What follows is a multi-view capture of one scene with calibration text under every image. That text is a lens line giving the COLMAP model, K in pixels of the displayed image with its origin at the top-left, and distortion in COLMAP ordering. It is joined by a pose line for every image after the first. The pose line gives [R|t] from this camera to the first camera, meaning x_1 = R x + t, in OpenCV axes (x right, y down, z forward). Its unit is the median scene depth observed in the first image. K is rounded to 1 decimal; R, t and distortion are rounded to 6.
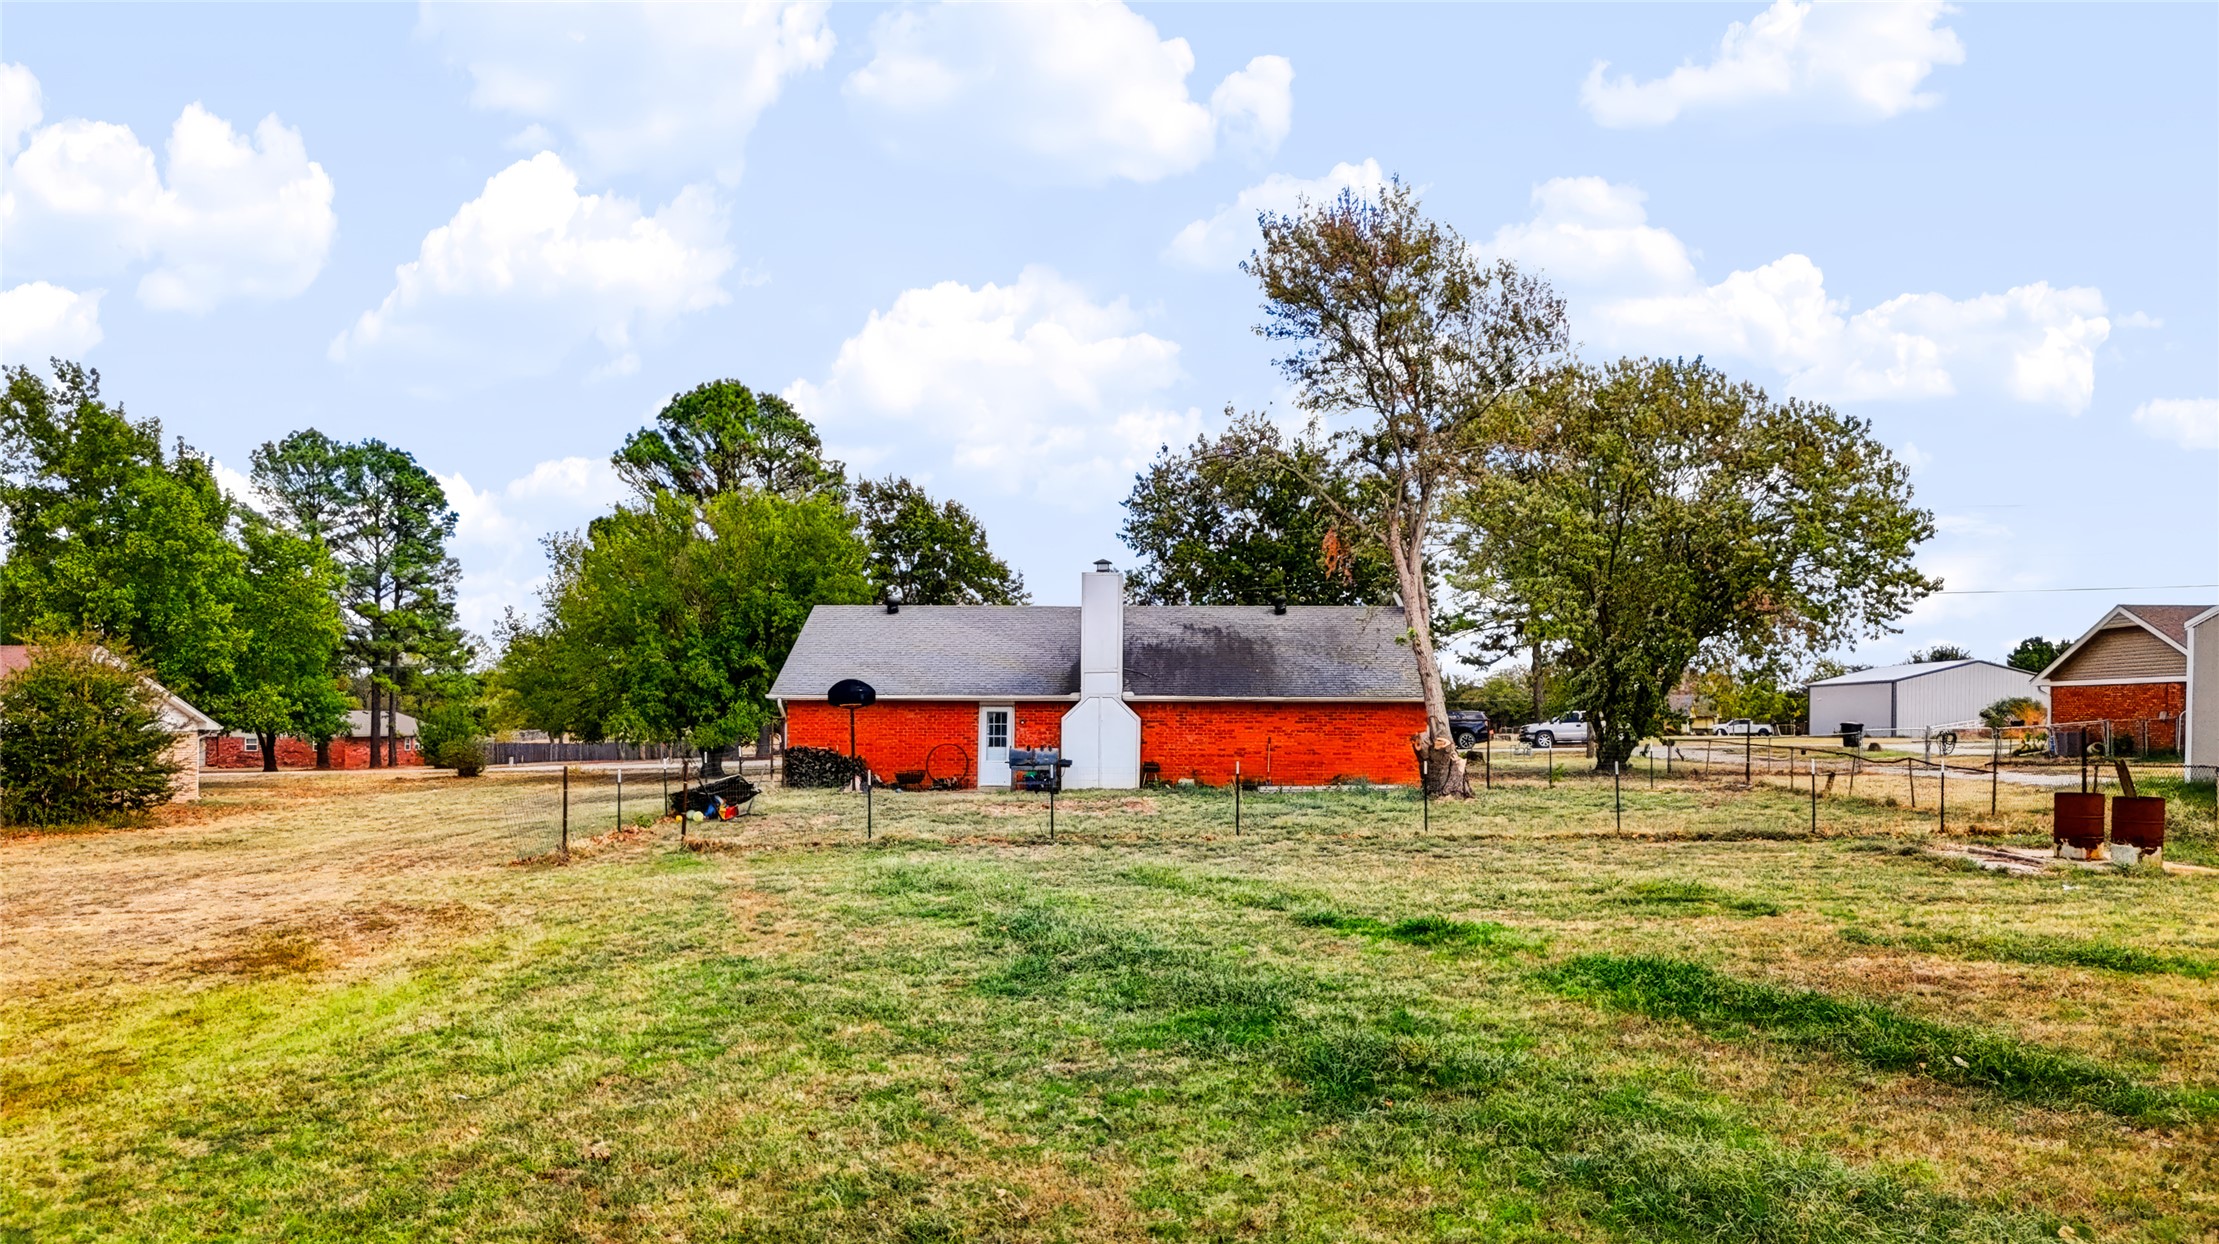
lens RADIAL K [[1698.9, 0, 1124.0], [0, 1698.9, 619.8], [0, 0, 1]] dist [0.028426, -0.025805]
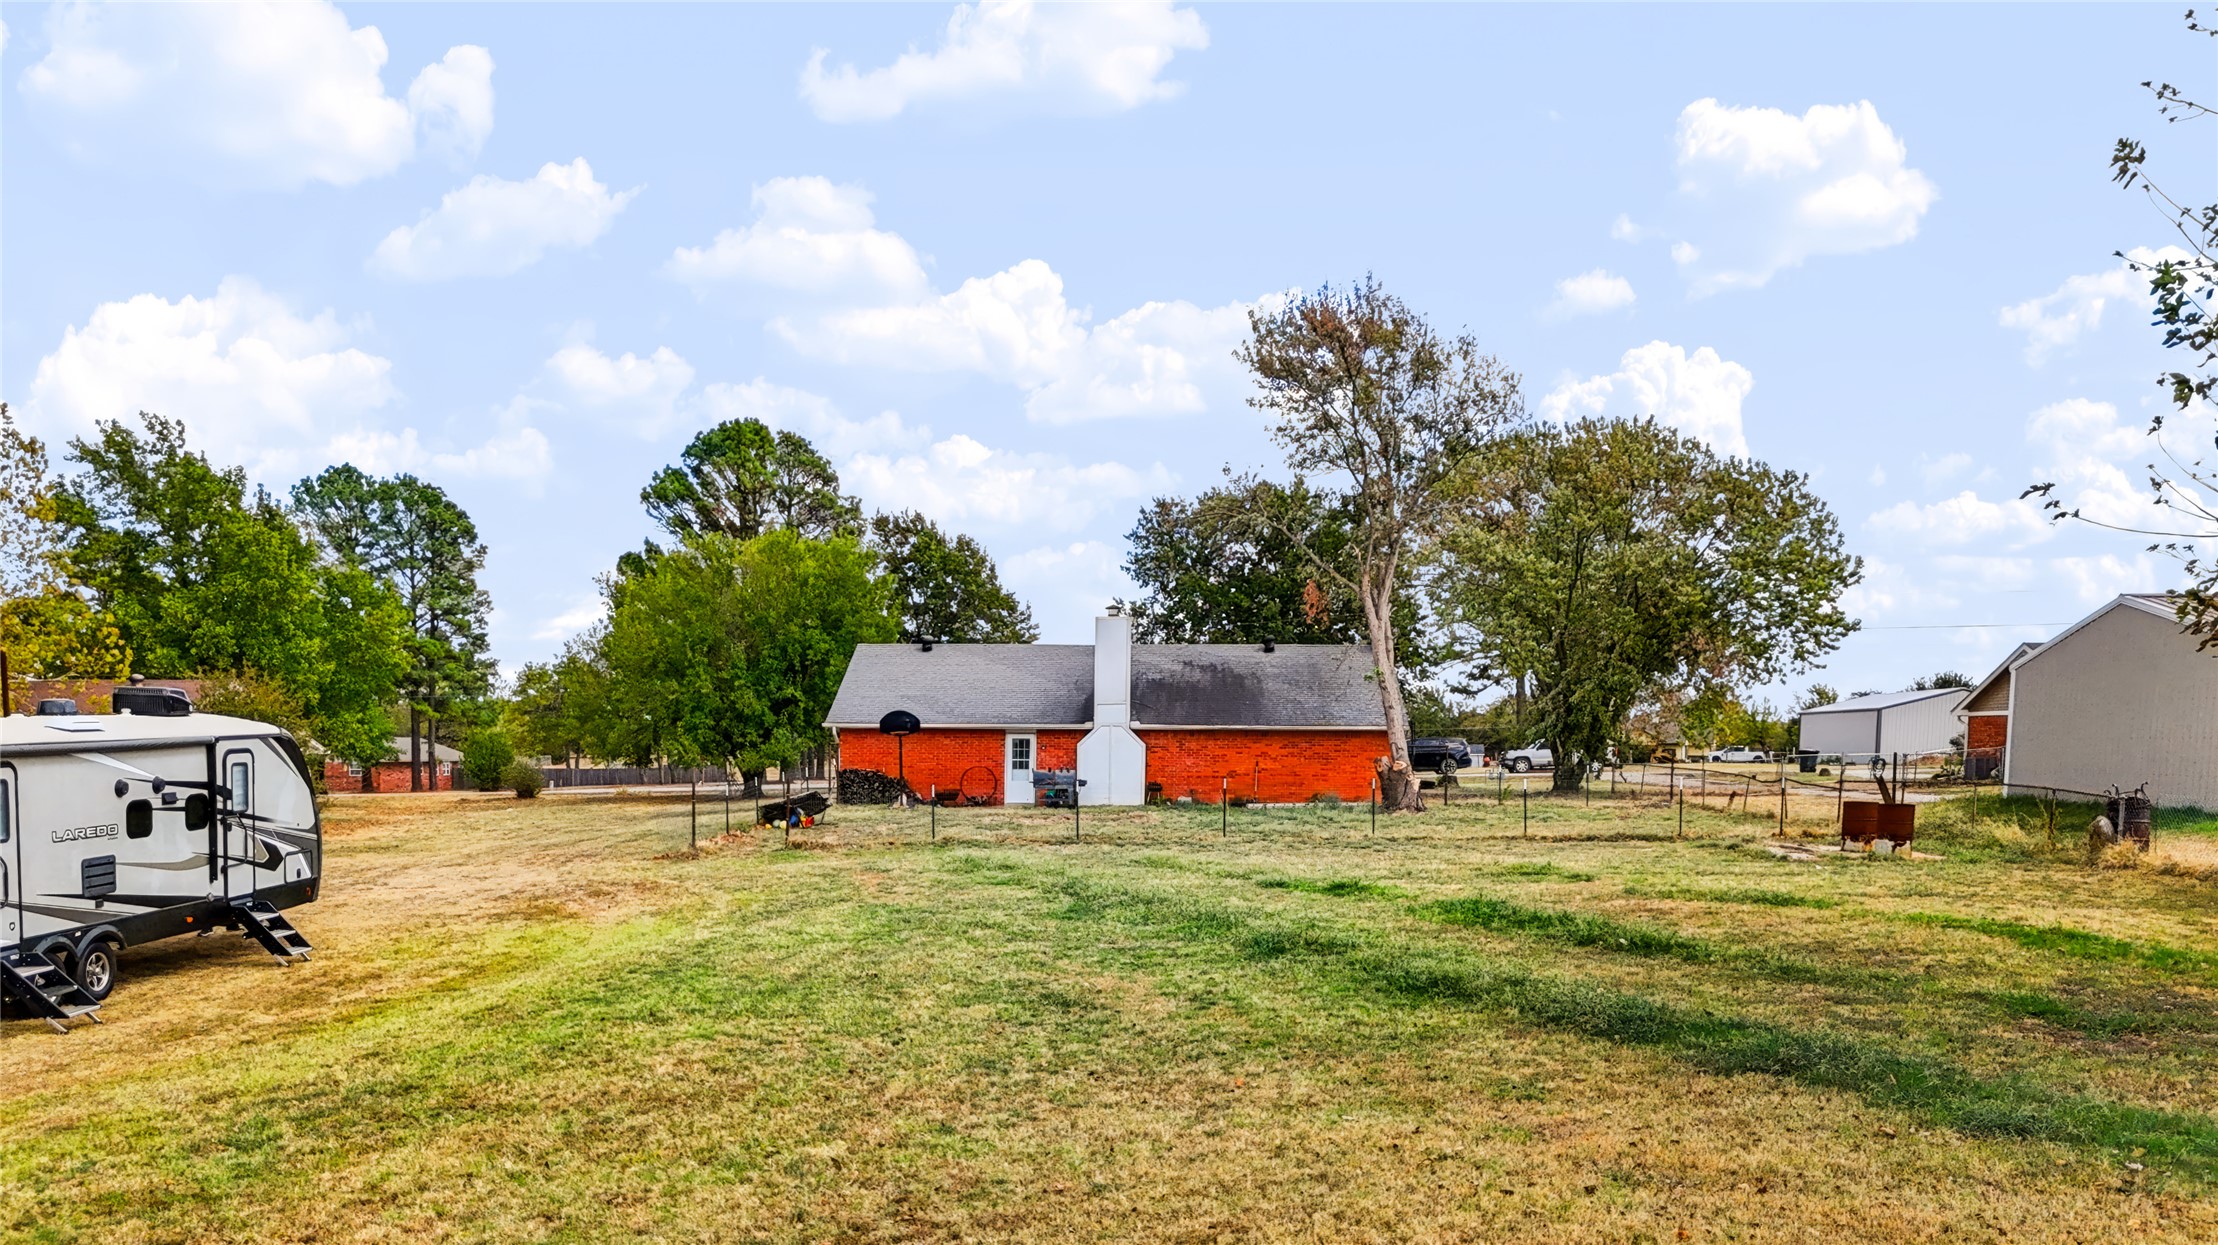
lens RADIAL K [[1698.2, 0, 1109.4], [0, 1698.2, 614.7], [0, 0, 1]] dist [0.028426, -0.025805]
pose [[0.999951, 0.000158, -0.009878, -0.003059], [-0.000339, 0.999833, -0.018294, -0.006922], [0.009874, 0.018297, 0.999784, -0.120366]]
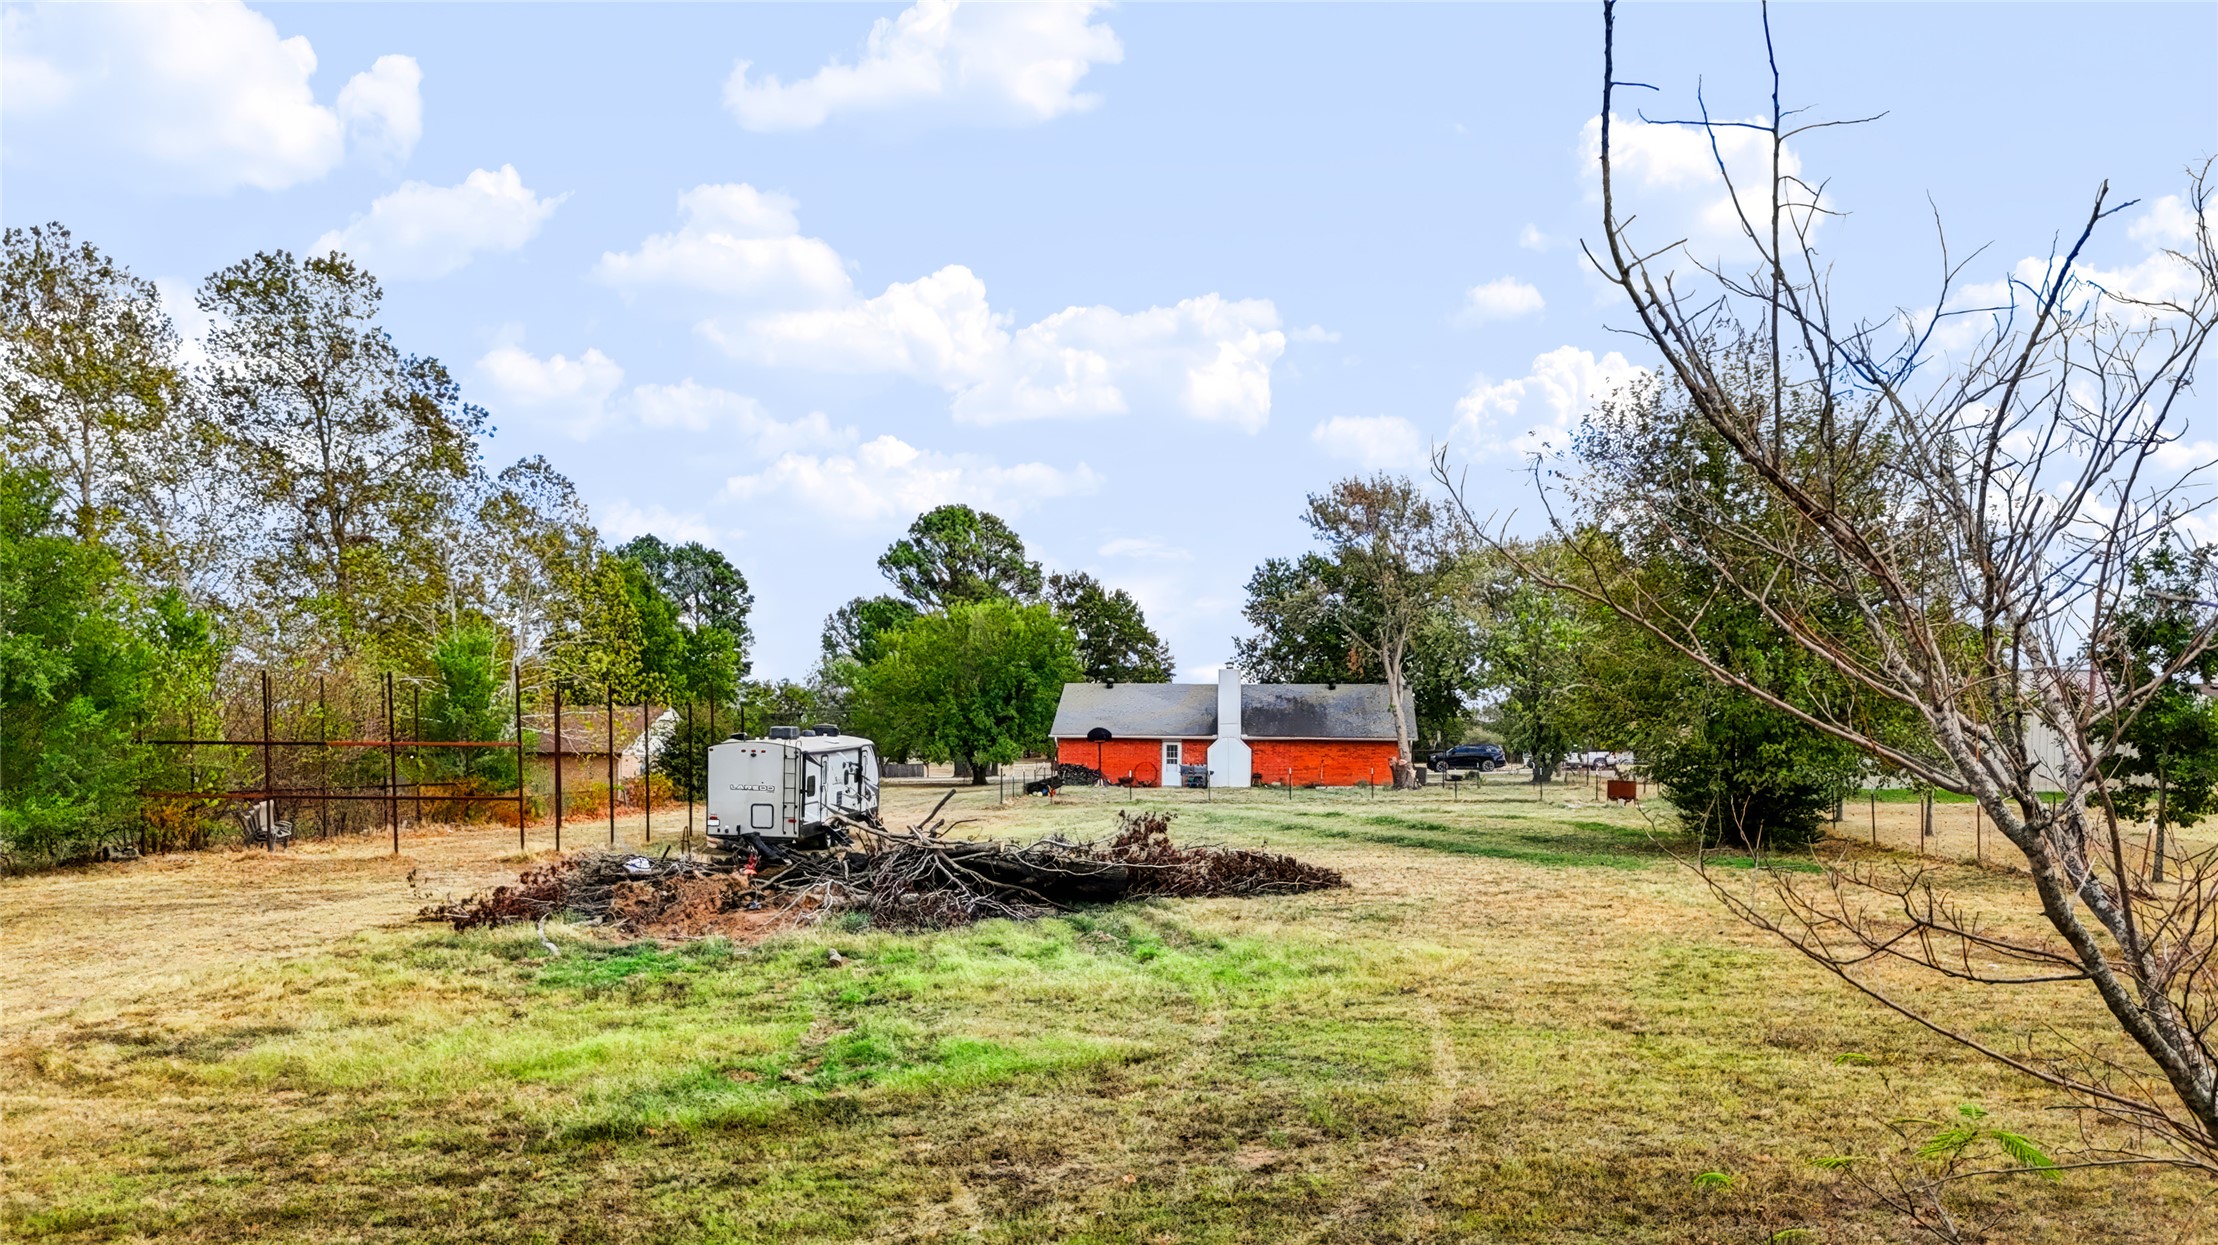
lens RADIAL K [[1698.2, 0, 1092.7], [0, 1698.2, 624.7], [0, 0, 1]] dist [0.028426, -0.025805]
pose [[0.995723, -0.003362, -0.092326, 0.009244], [0.002062, 0.999897, -0.014172, -0.046739], [0.092364, 0.013921, 0.995628, -0.782343]]
